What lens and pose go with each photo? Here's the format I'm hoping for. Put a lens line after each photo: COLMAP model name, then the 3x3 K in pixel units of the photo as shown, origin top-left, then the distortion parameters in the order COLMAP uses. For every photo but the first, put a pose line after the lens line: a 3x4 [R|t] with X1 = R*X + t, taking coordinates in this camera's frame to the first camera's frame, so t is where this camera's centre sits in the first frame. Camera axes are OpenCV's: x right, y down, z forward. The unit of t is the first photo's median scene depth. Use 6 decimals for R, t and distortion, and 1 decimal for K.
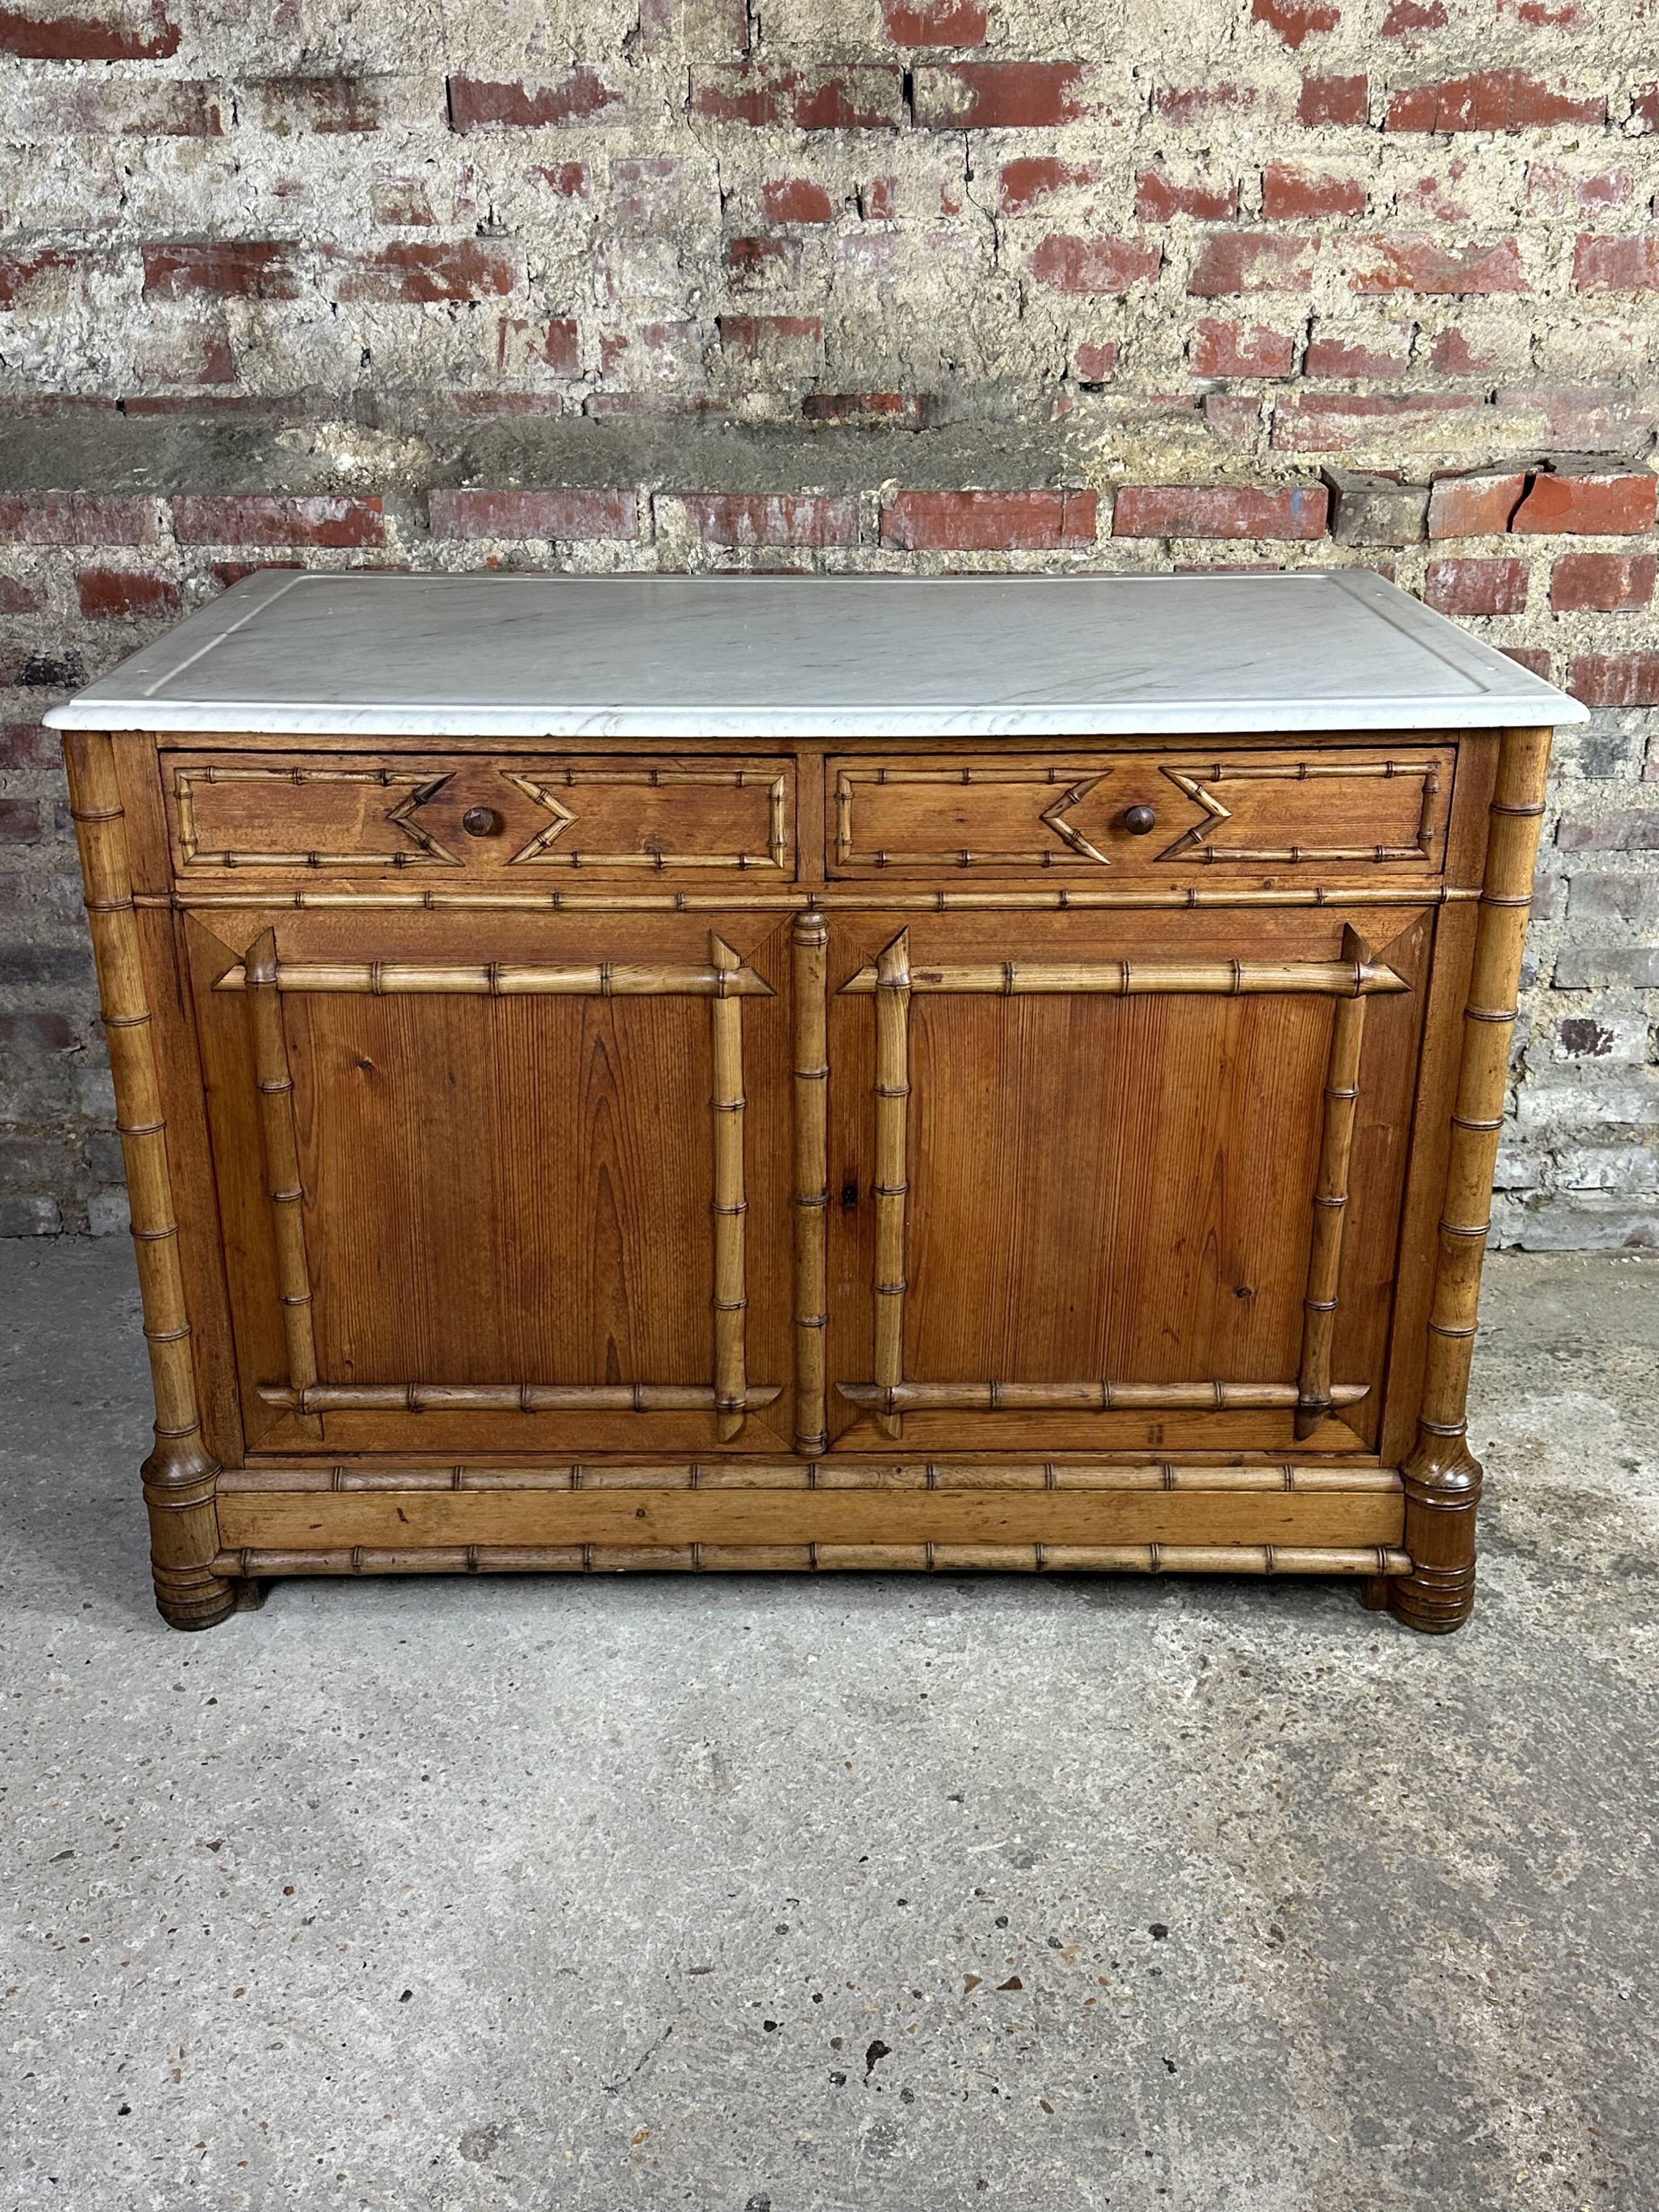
lens RADIAL K [[2209.2, 0, 817.6], [0, 2209.2, 1107.8], [0, 0, 1]] dist [0.204799, -0.416045]
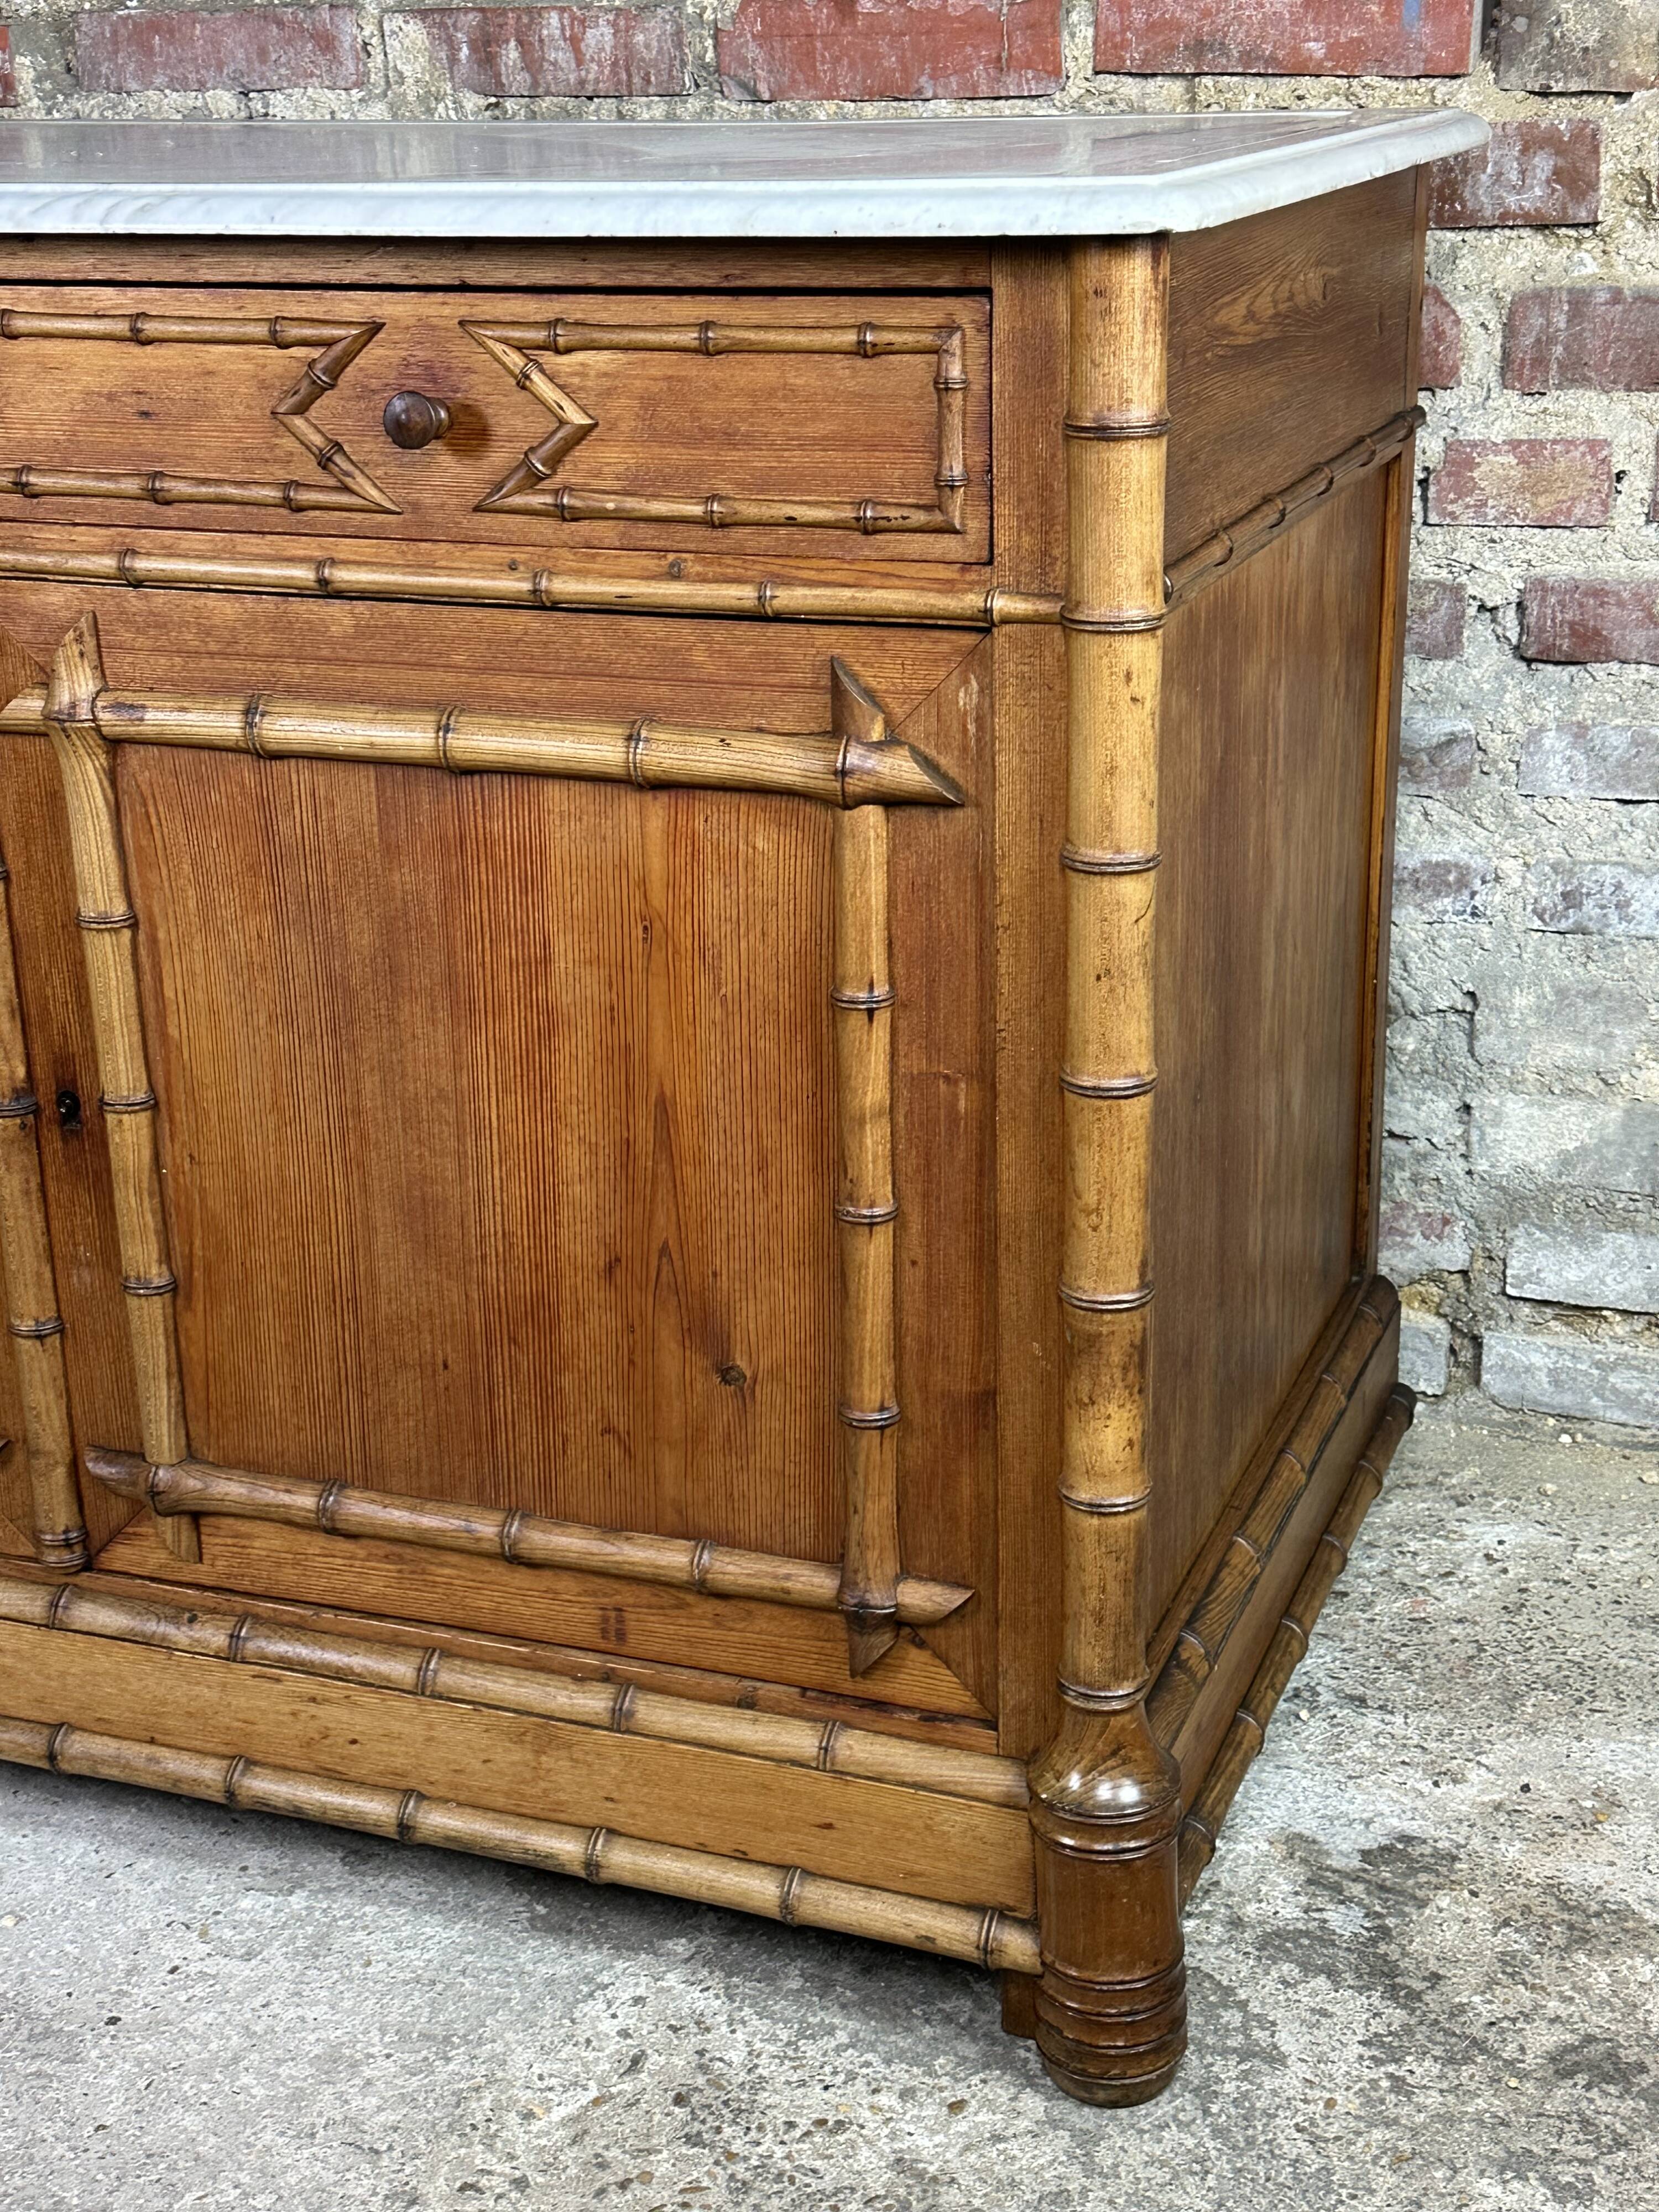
lens RADIAL K [[3023.1, 0, 835.2], [0, 3023.1, 1121.4], [0, 0, 1]] dist [0.179920, -0.294062]
pose [[0.933522, 0.105276, -0.342715, 0.438711], [-0.116042, 0.993183, -0.010997, 0.027261], [0.339221, 0.050035, 0.939375, 0.318436]]
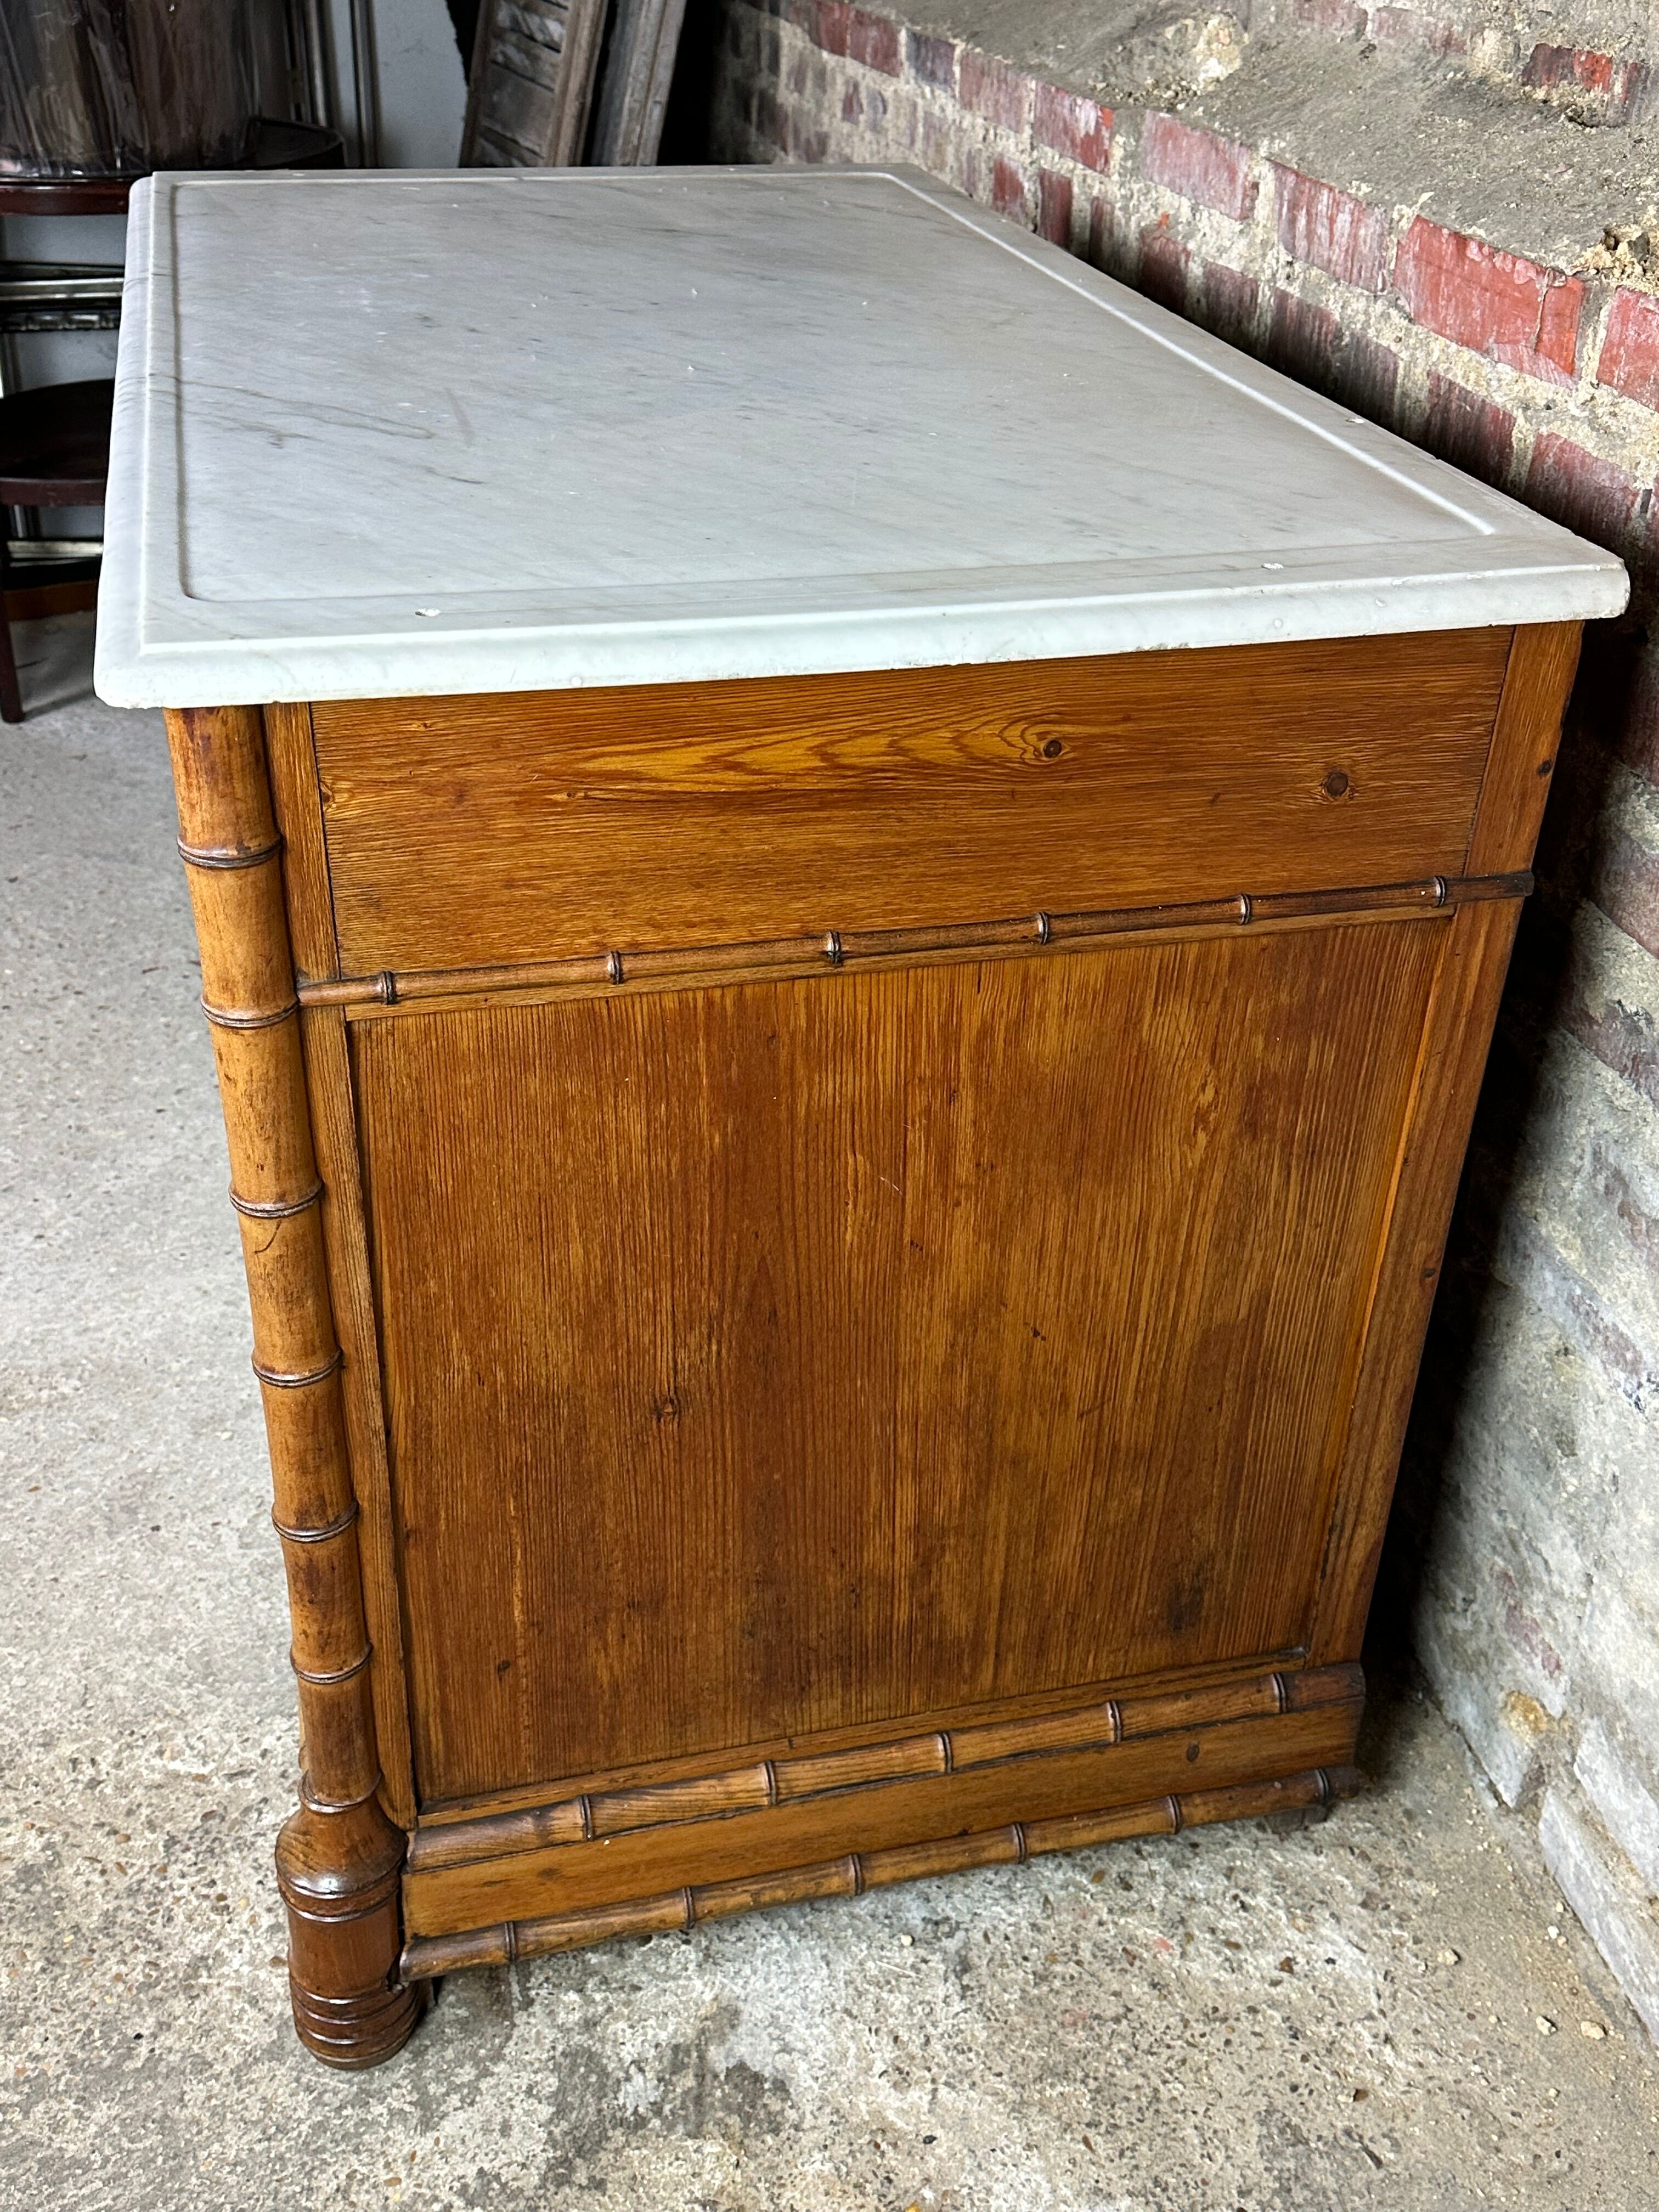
lens RADIAL K [[2170.9, 0, 829.5], [0, 2170.9, 1106.0], [0, 0, 1]] dist [0.111770, -0.200055]
pose [[0.245663, 0.509458, -0.824683, 0.703013], [-0.388772, 0.831116, 0.397621, -0.300878], [0.887978, 0.222933, 0.402238, 0.823056]]
